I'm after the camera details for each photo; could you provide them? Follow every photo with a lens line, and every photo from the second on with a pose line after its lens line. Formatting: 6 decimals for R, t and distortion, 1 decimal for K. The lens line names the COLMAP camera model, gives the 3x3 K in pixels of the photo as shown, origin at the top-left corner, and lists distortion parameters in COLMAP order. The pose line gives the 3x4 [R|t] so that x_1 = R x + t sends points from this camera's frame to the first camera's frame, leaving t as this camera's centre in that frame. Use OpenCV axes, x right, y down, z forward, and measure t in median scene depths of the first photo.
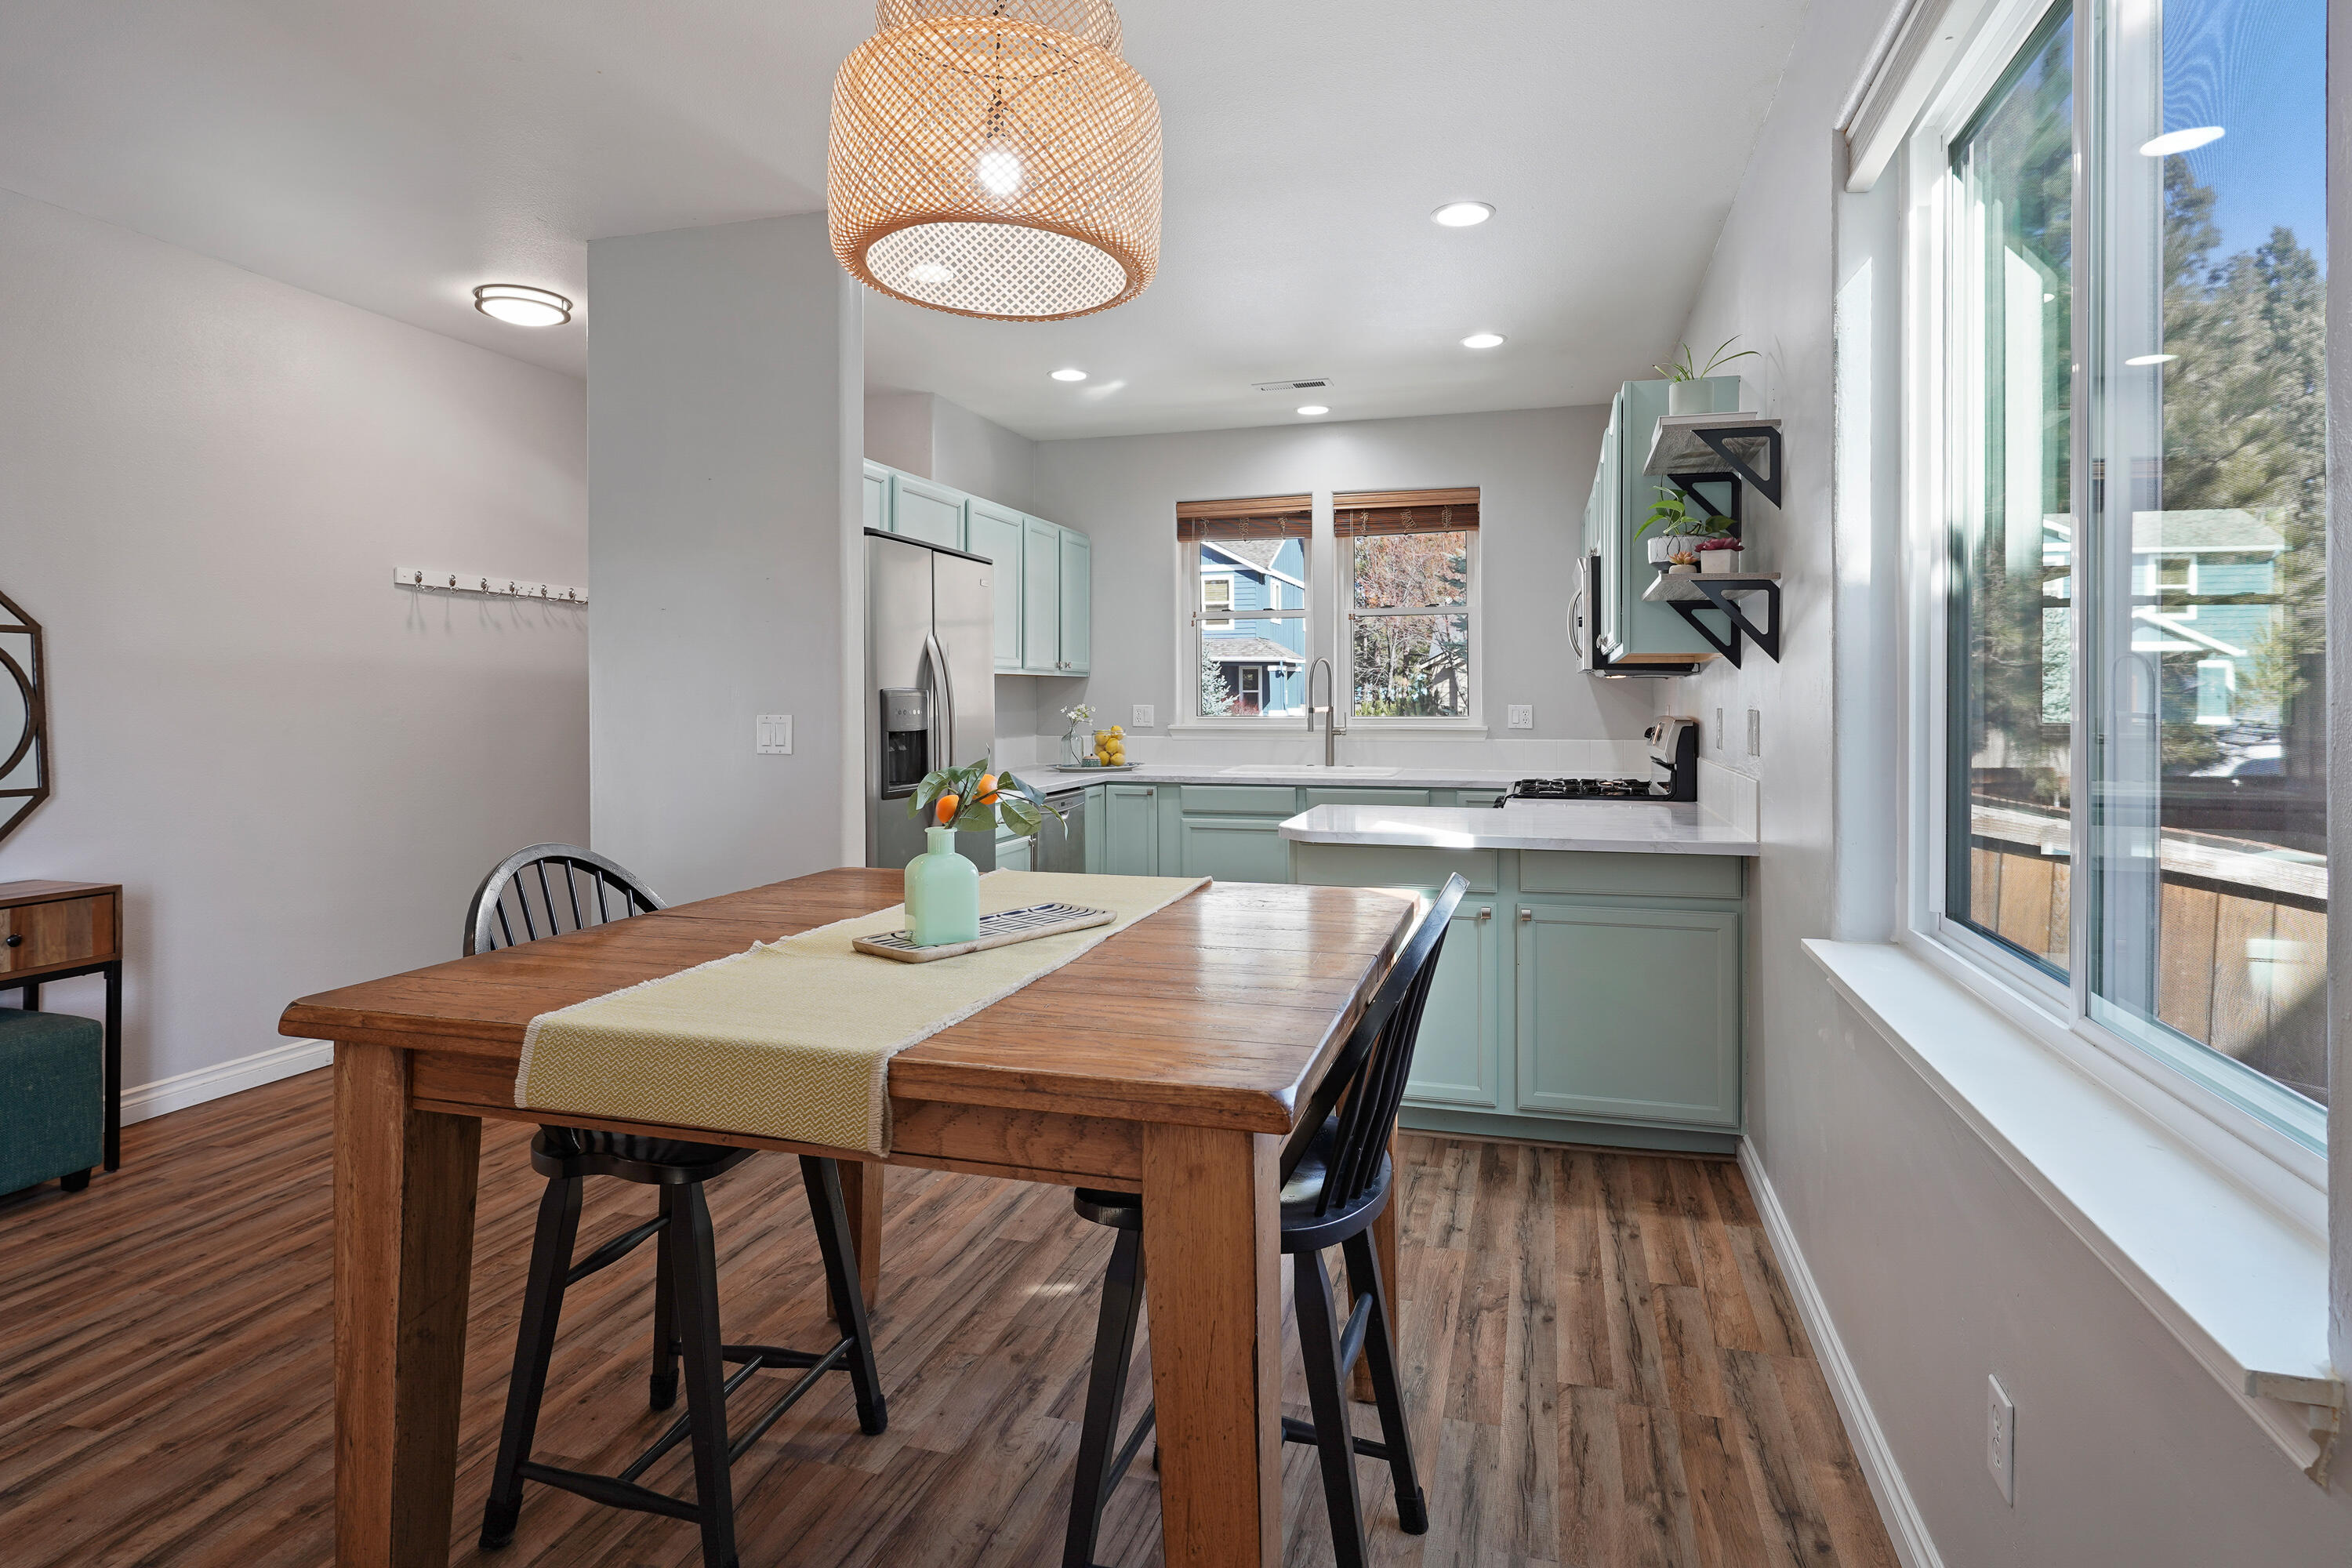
lens RADIAL K [[1244.9, 0, 1177.8], [0, 1244.9, 705.6], [0, 0, 1]] dist [0.001096, 0.000014]
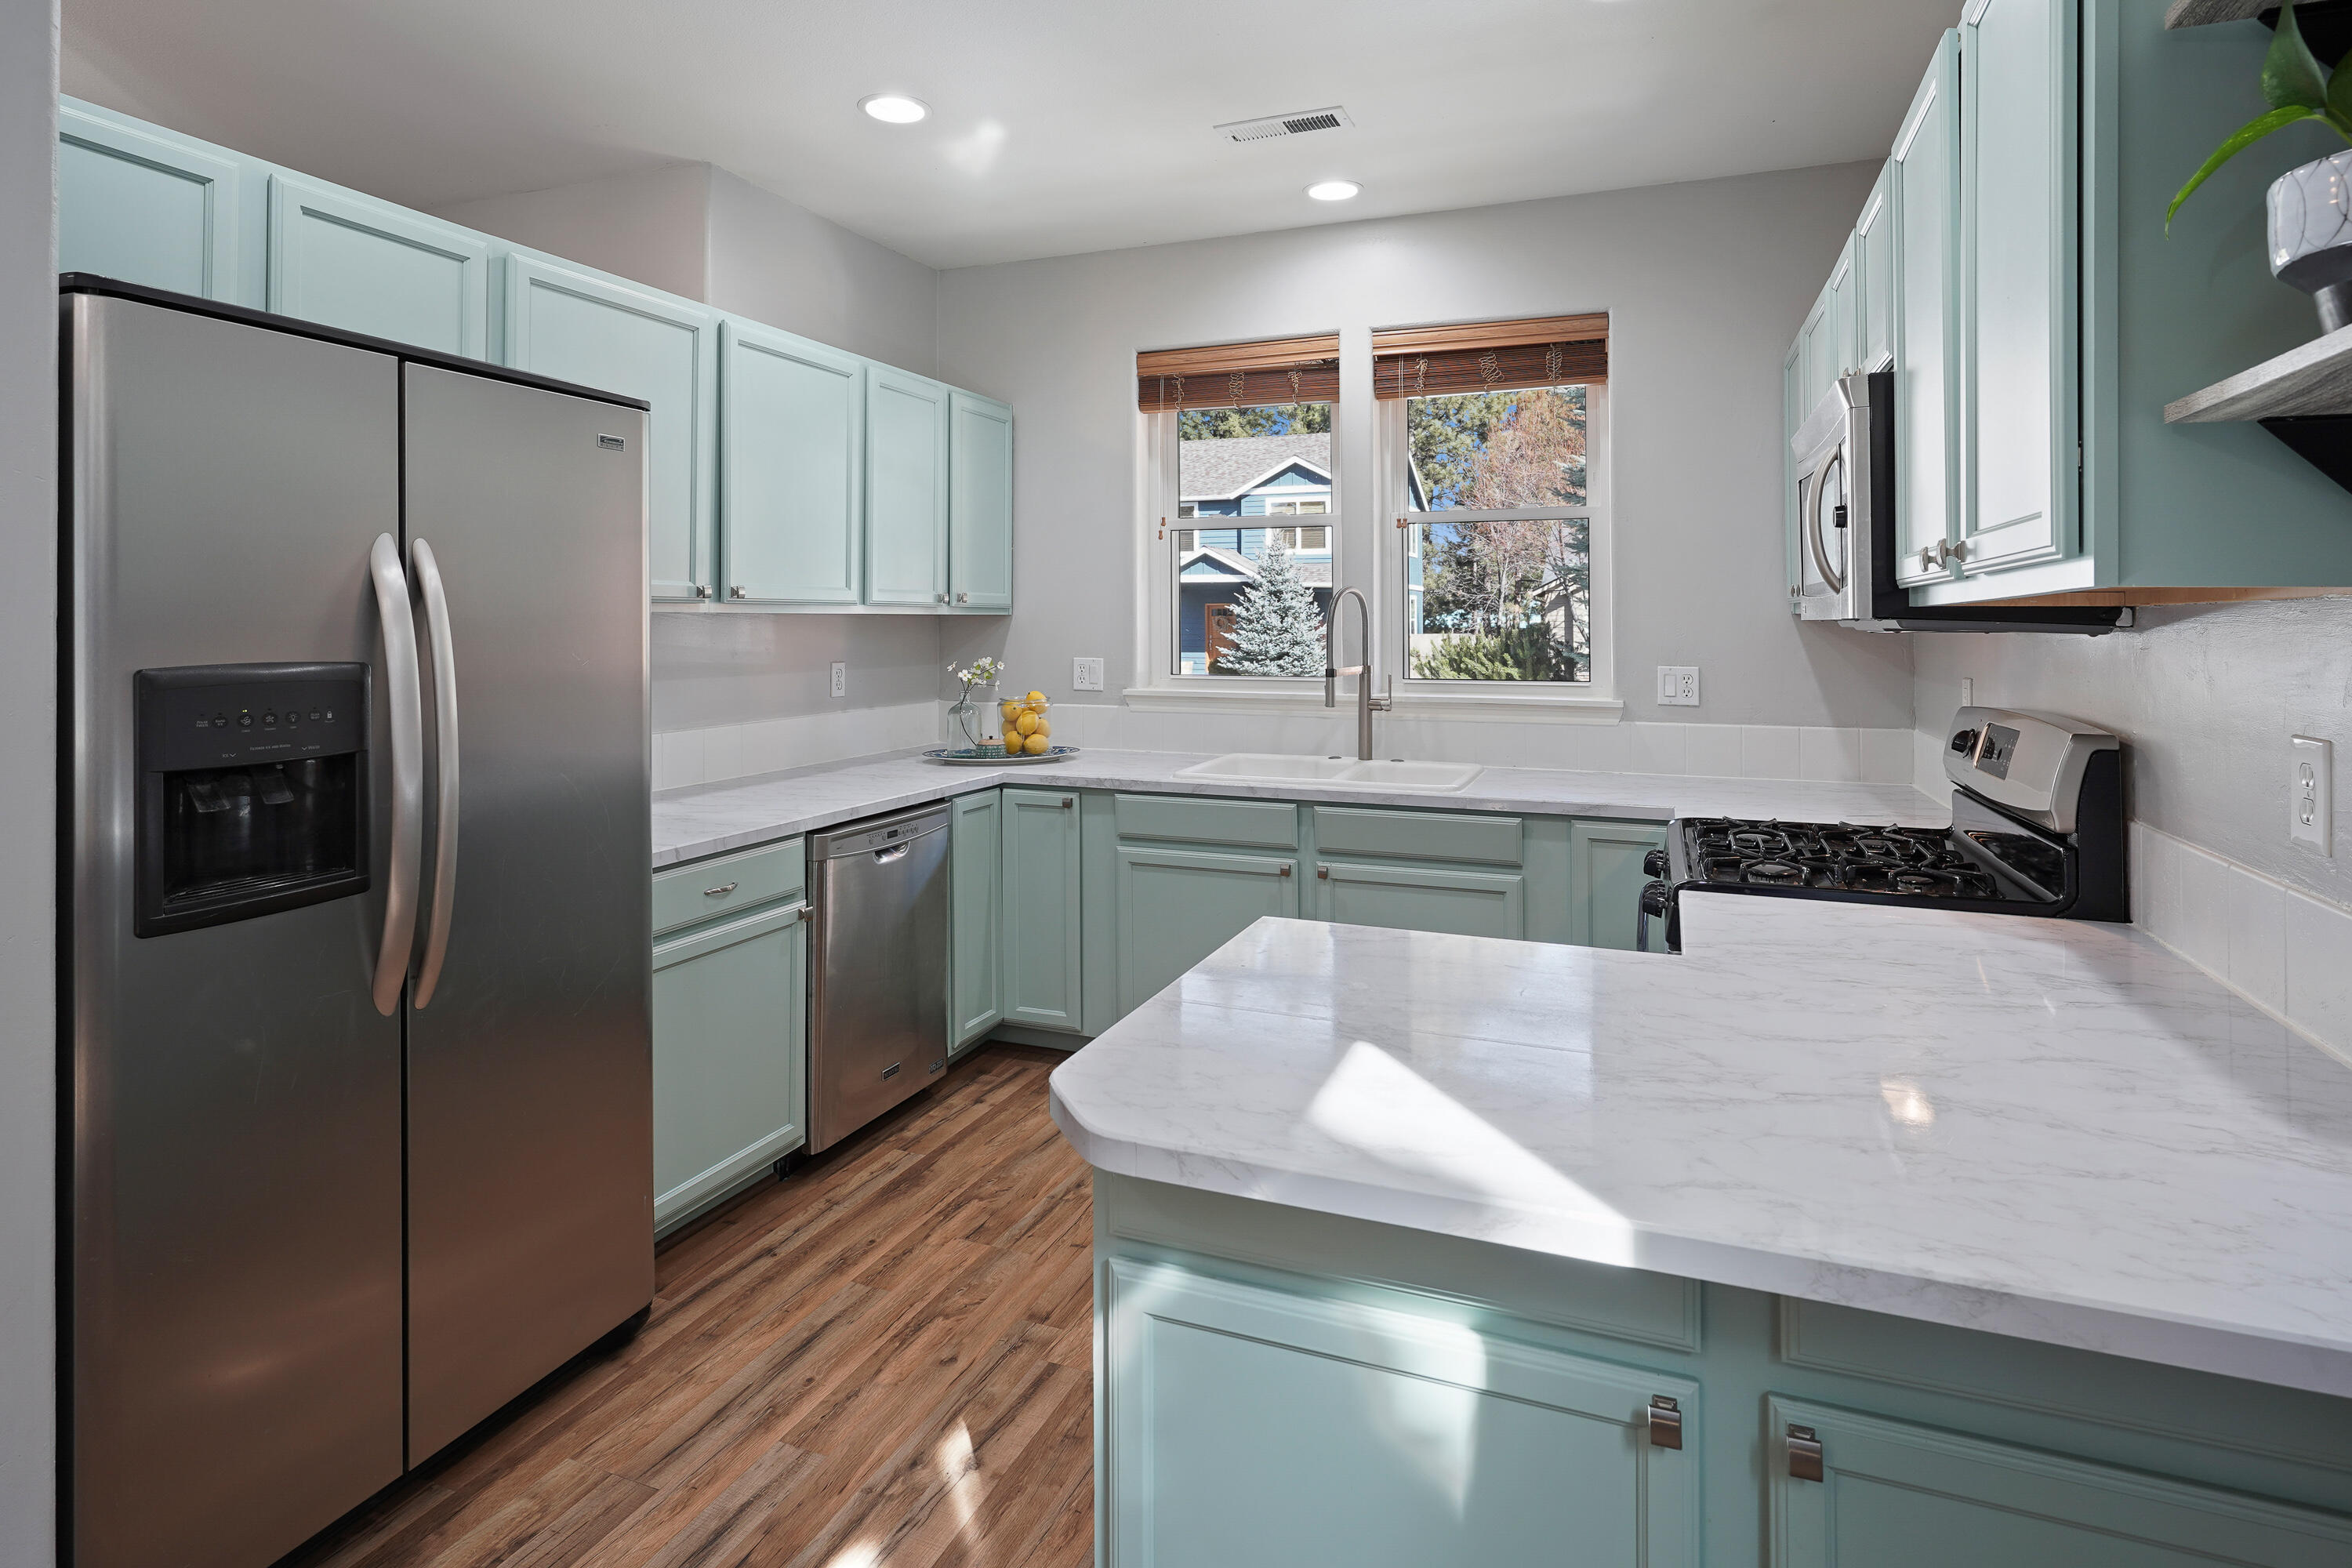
lens RADIAL K [[1212.9, 0, 1182.9], [0, 1212.9, 607.7], [0, 0, 1]] dist [-0.000873, -0.000225]
pose [[0.995894, 0.003259, -0.090473, 0.085749], [-0.004874, 0.999833, -0.017635, -0.017144], [0.090400, 0.018003, 0.995743, 0.378960]]
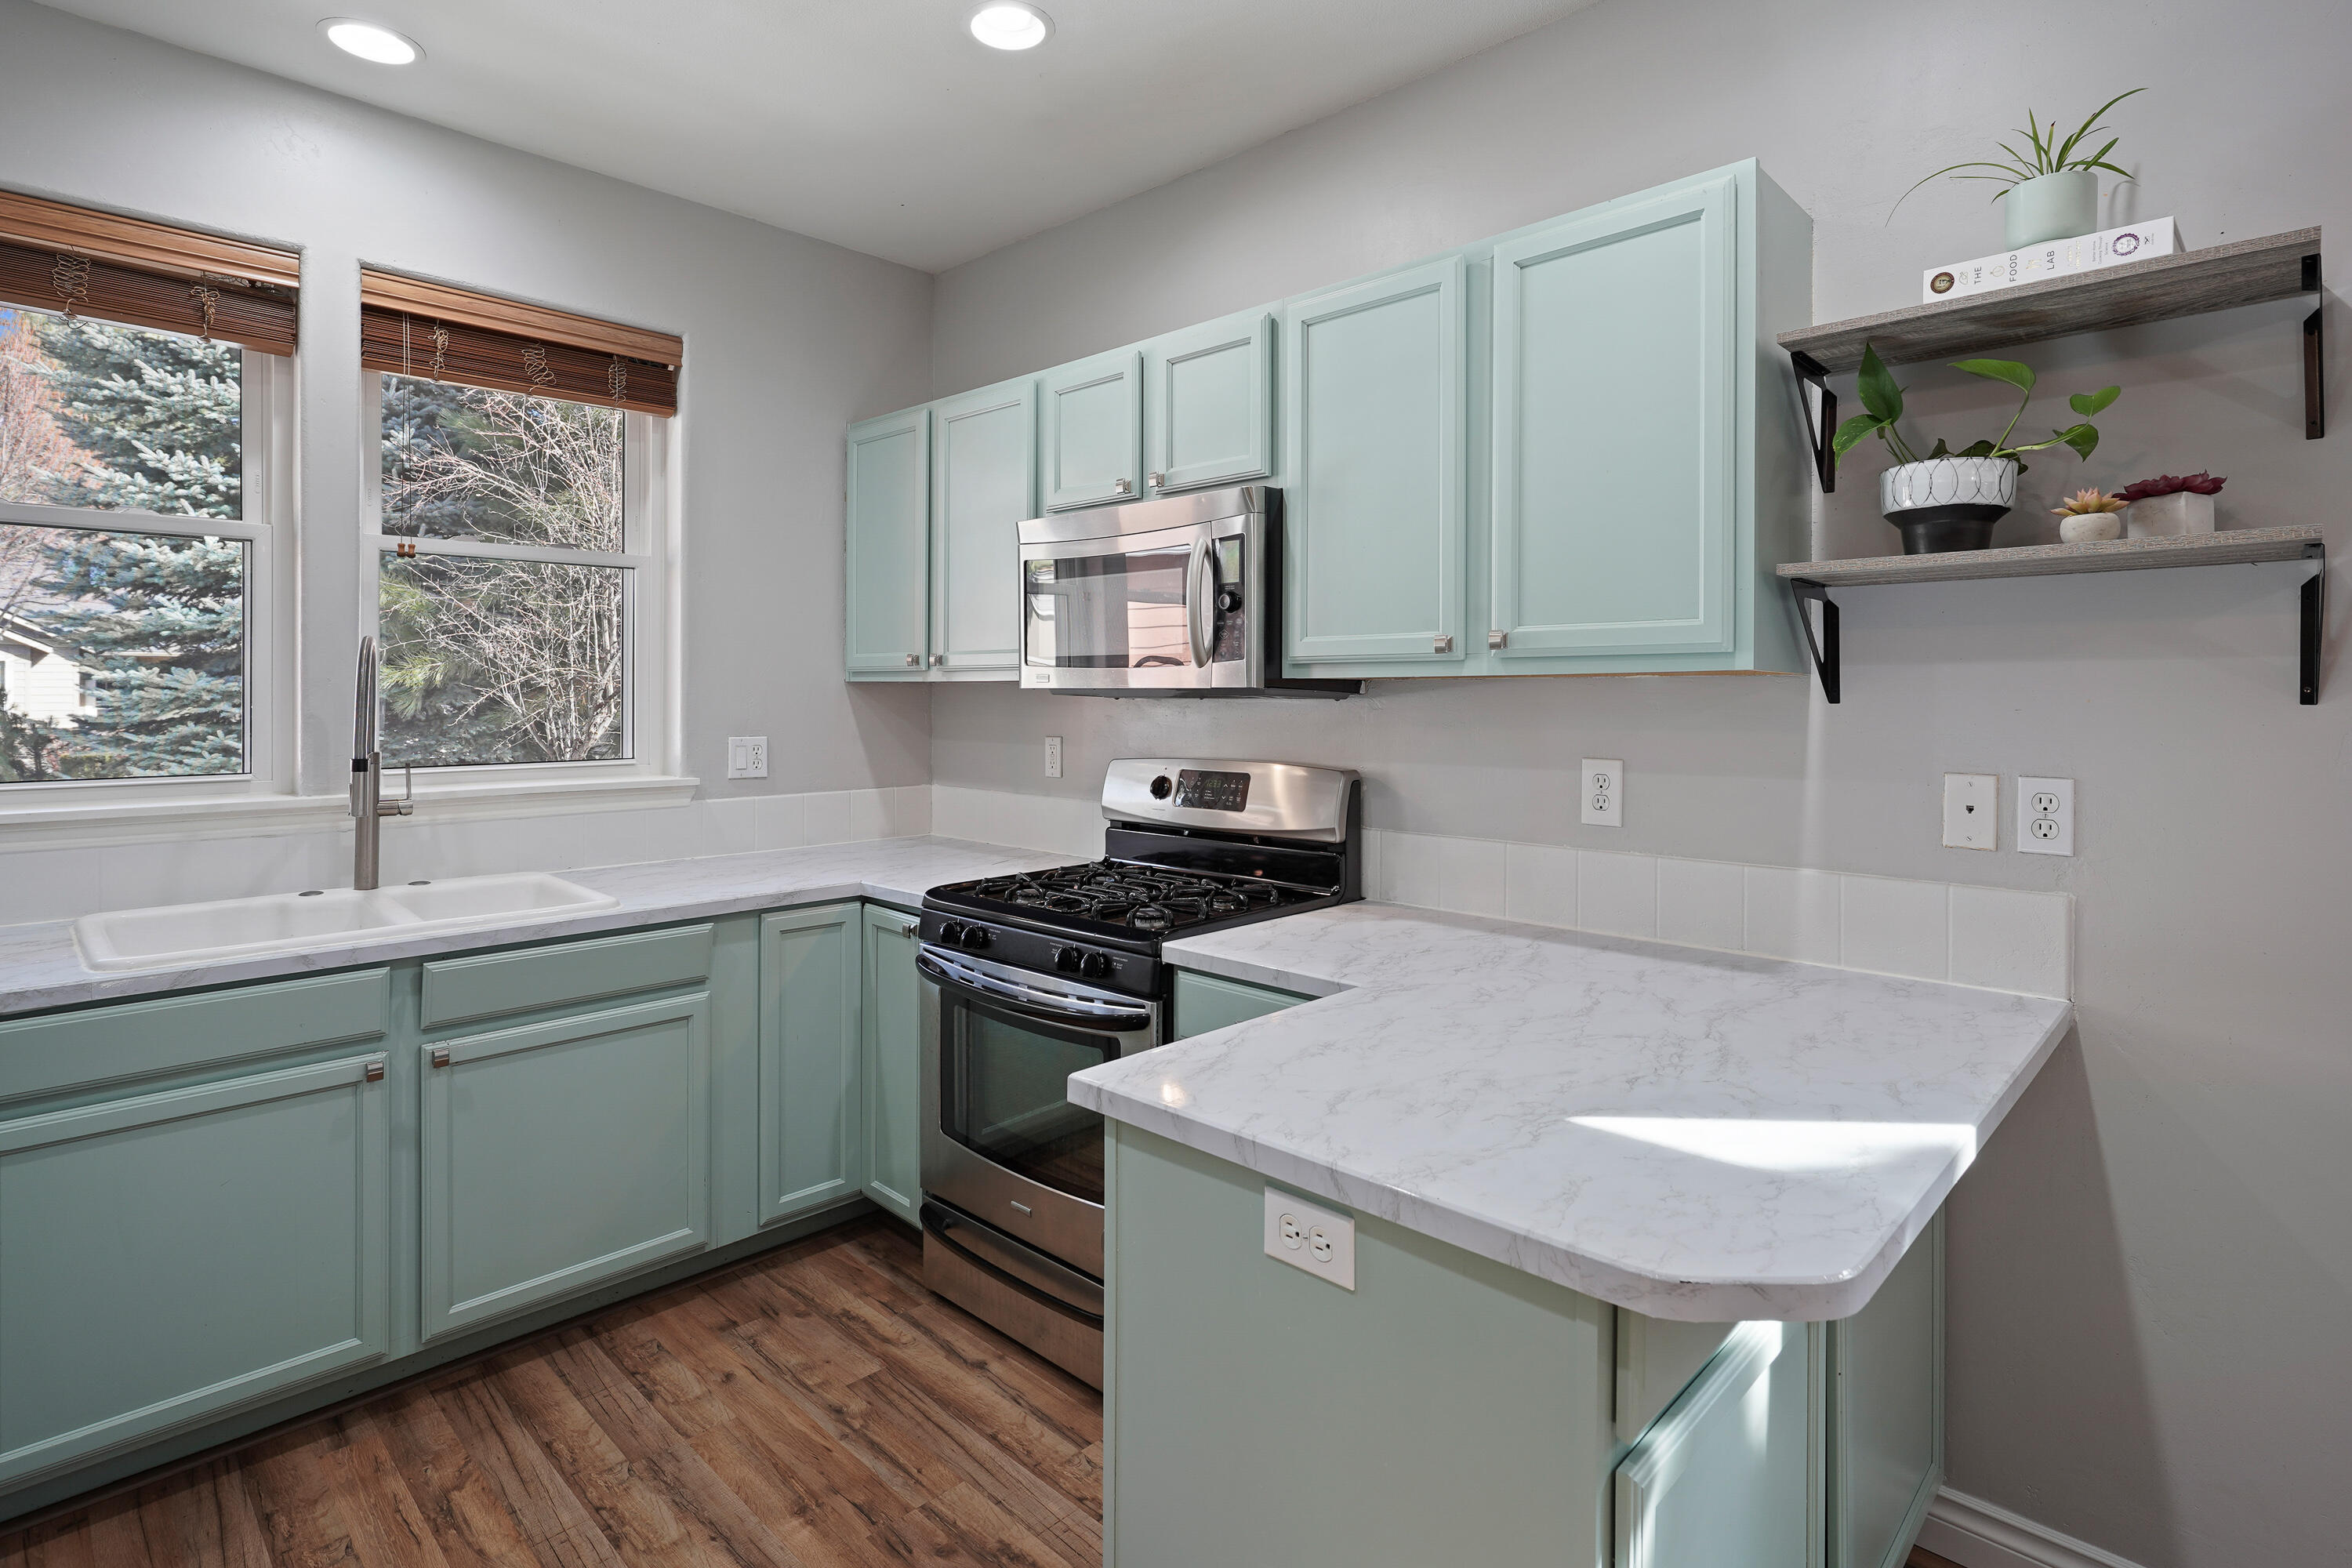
lens RADIAL K [[1196.8, 0, 1181.3], [0, 1196.8, 698.2], [0, 0, 1]] dist [-0.000483, -0.000332]
pose [[0.461521, -0.002317, 0.887126, -0.117678], [0.001858, 0.999997, 0.001645, -0.018460], [-0.887127, 0.000889, 0.461524, 0.556420]]
